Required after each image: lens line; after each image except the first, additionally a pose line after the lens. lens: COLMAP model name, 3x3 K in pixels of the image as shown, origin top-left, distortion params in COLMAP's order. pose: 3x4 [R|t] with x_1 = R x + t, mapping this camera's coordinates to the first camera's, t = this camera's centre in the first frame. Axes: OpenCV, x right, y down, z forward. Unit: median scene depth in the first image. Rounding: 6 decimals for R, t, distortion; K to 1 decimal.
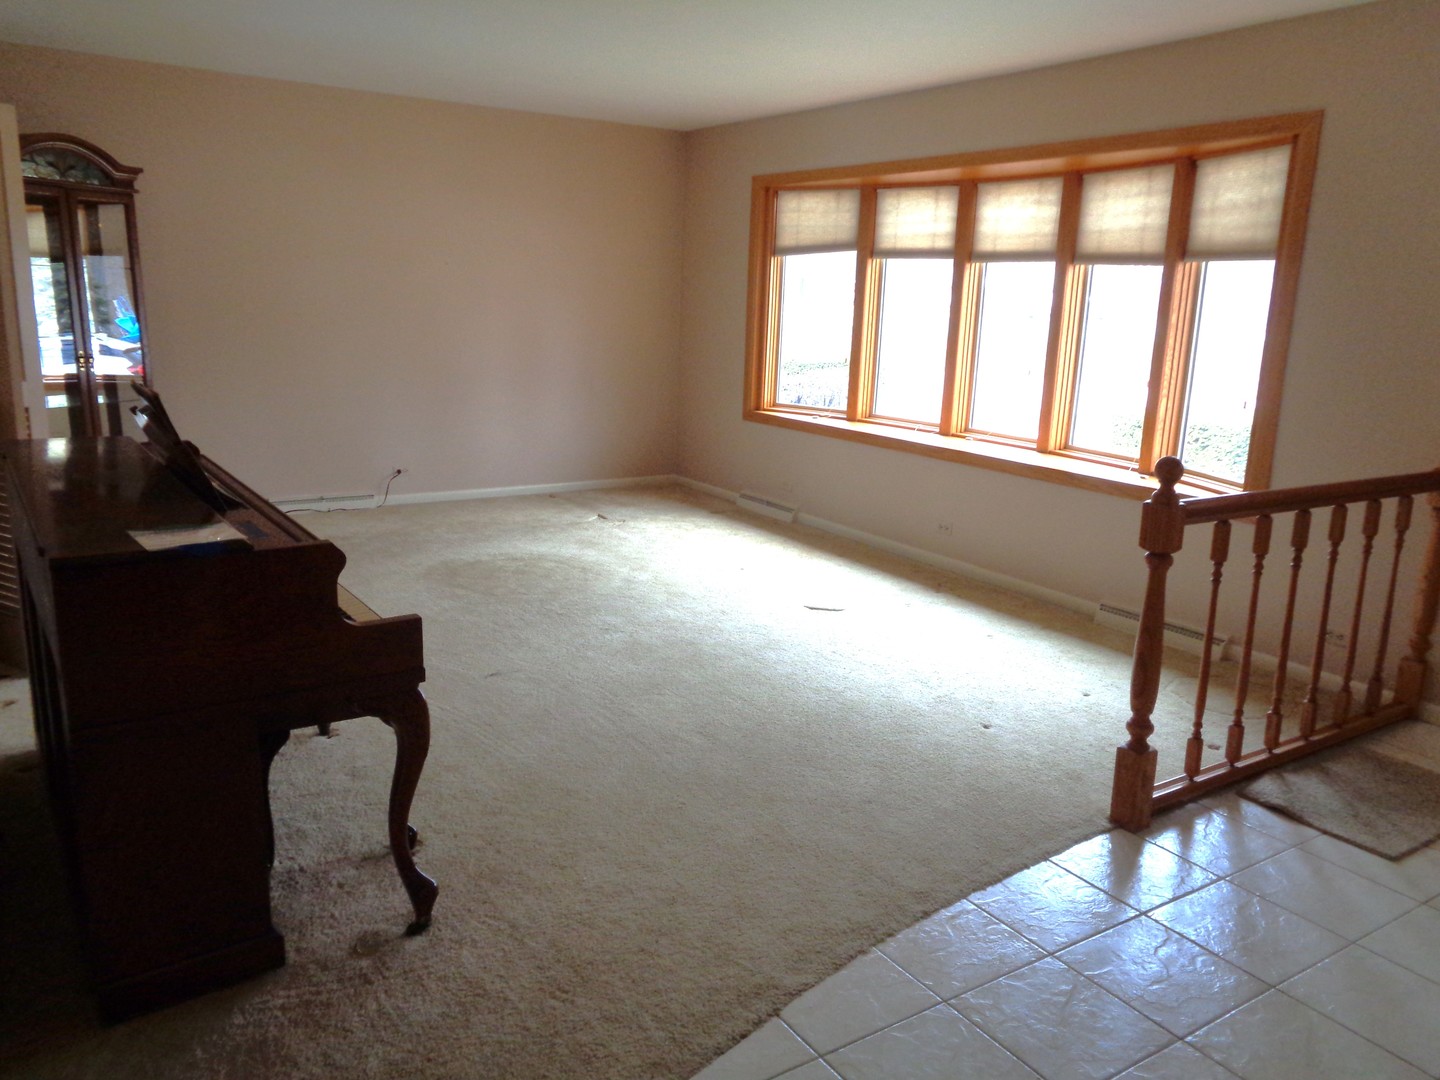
lens RADIAL K [[1084.2, 0, 724.9], [0, 1084.2, 537.7], [0, 0, 1]] dist [0.010958, -0.000980]
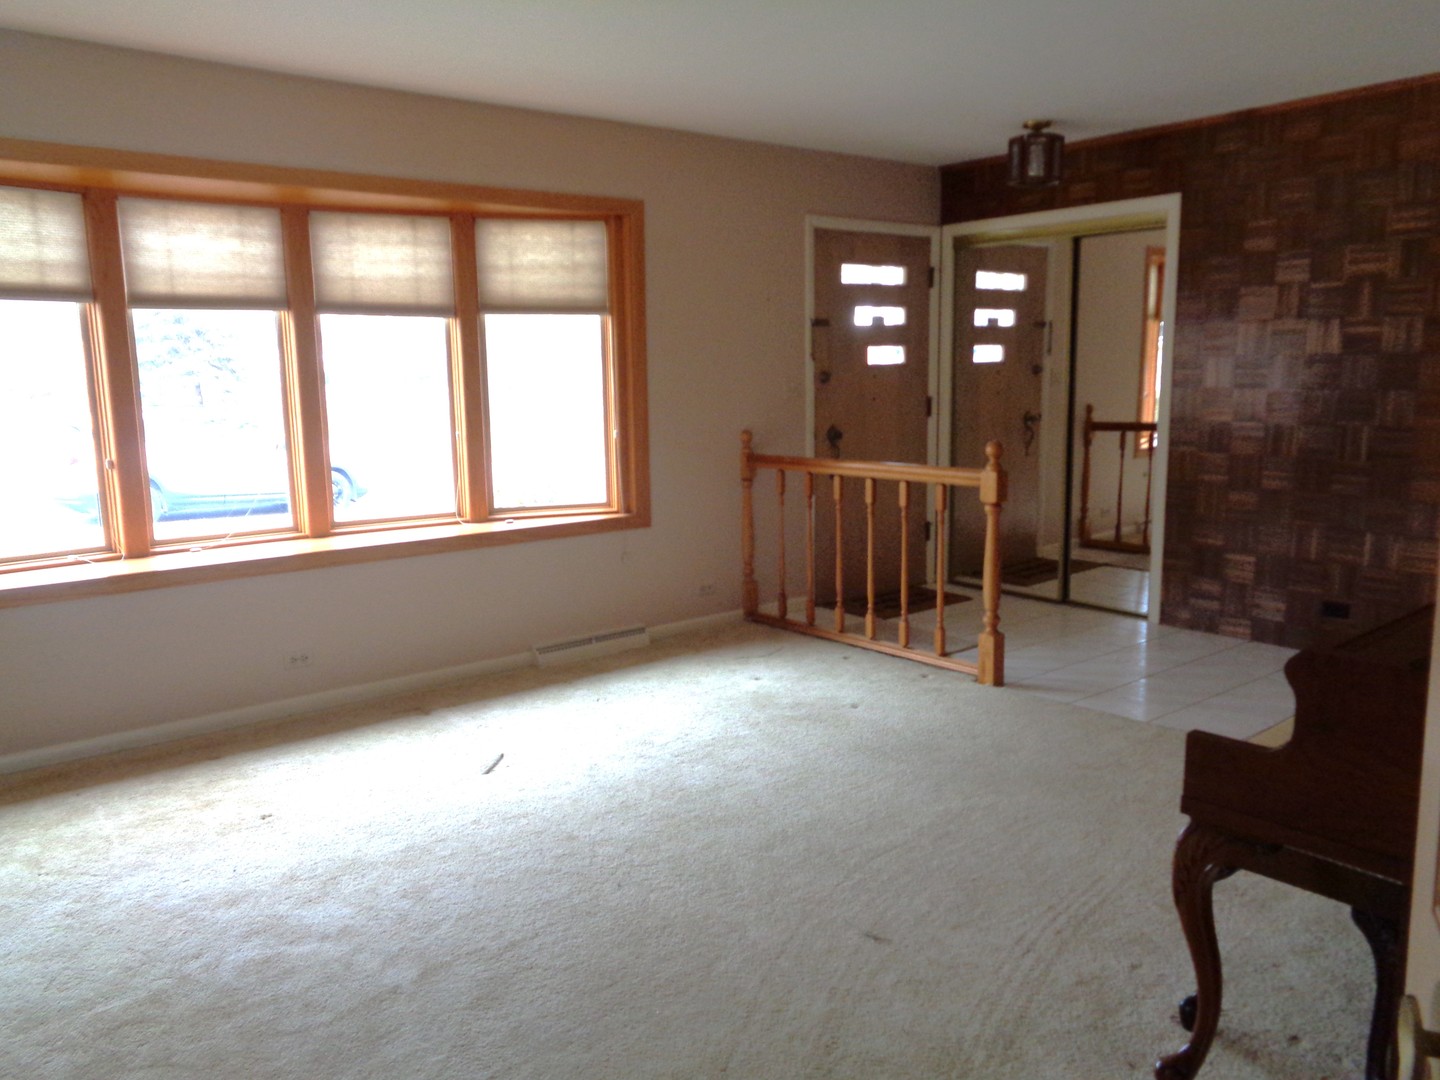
lens RADIAL K [[1084.2, 0, 729.6], [0, 1084.2, 549.1], [0, 0, 1]] dist [0.010958, -0.000980]
pose [[-0.104215, -0.210226, 0.972082, -0.629543], [0.229007, 0.946068, 0.229152, -0.214980], [-0.967830, 0.246495, -0.050451, 0.838829]]
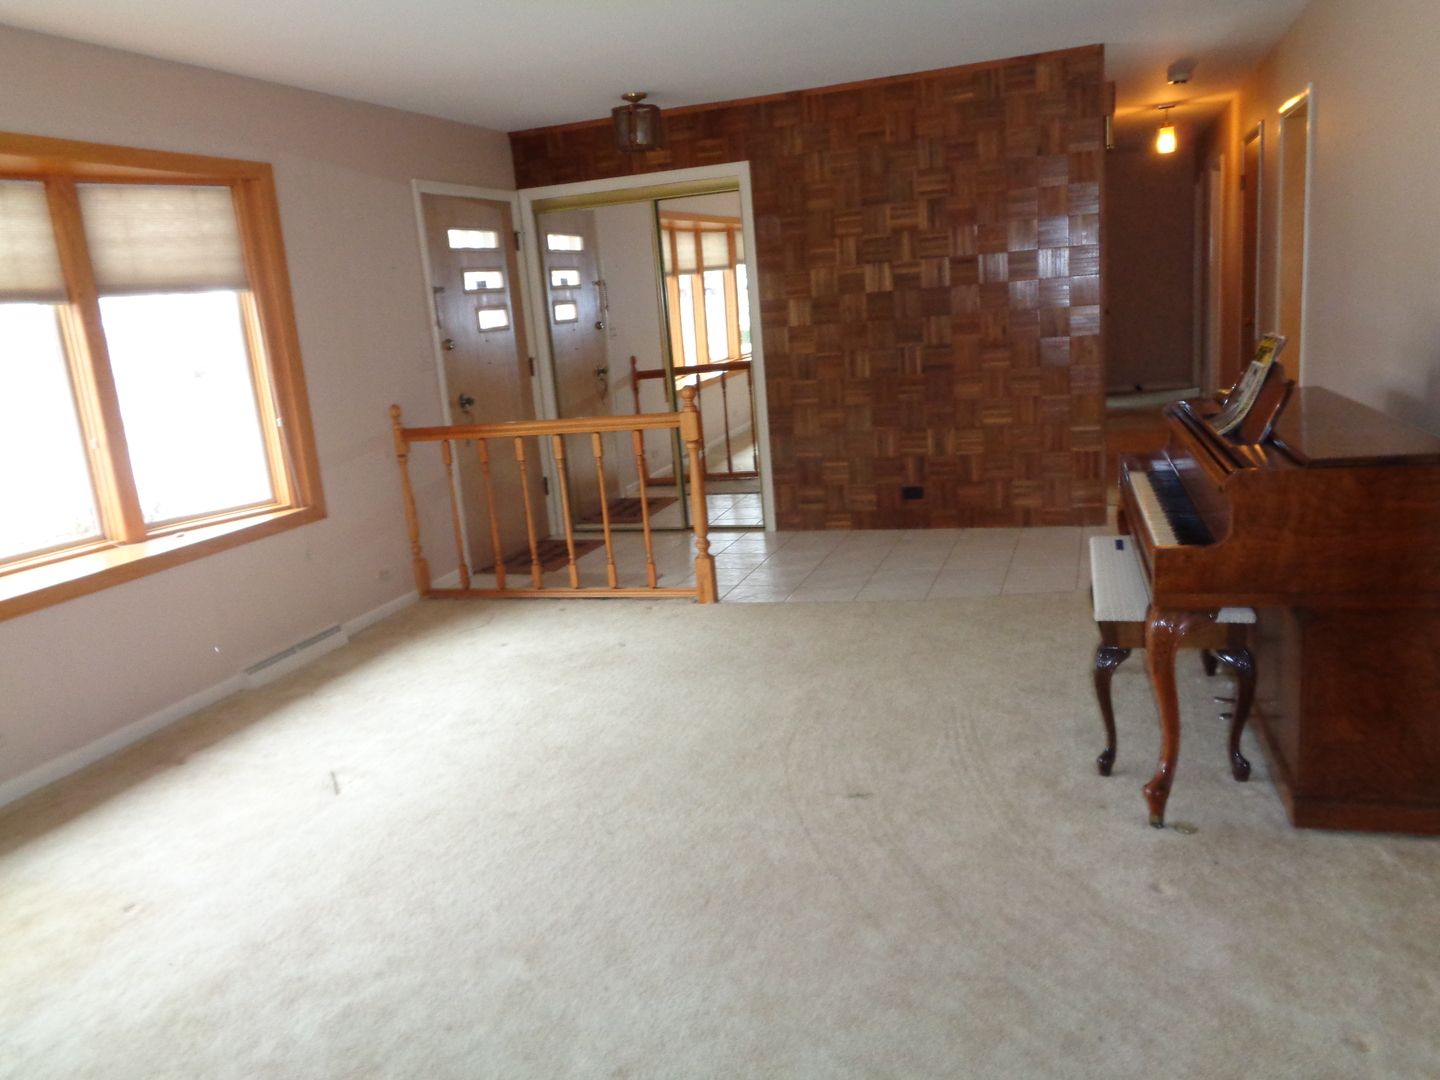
lens RADIAL K [[1084.2, 0, 730.3], [0, 1084.2, 533.8], [0, 0, 1]] dist [0.010958, -0.000980]
pose [[-0.620779, -0.158382, 0.767820, -0.570628], [0.227535, 0.900828, 0.369779, -0.278401], [-0.750241, 0.404257, -0.523178, 1.104021]]
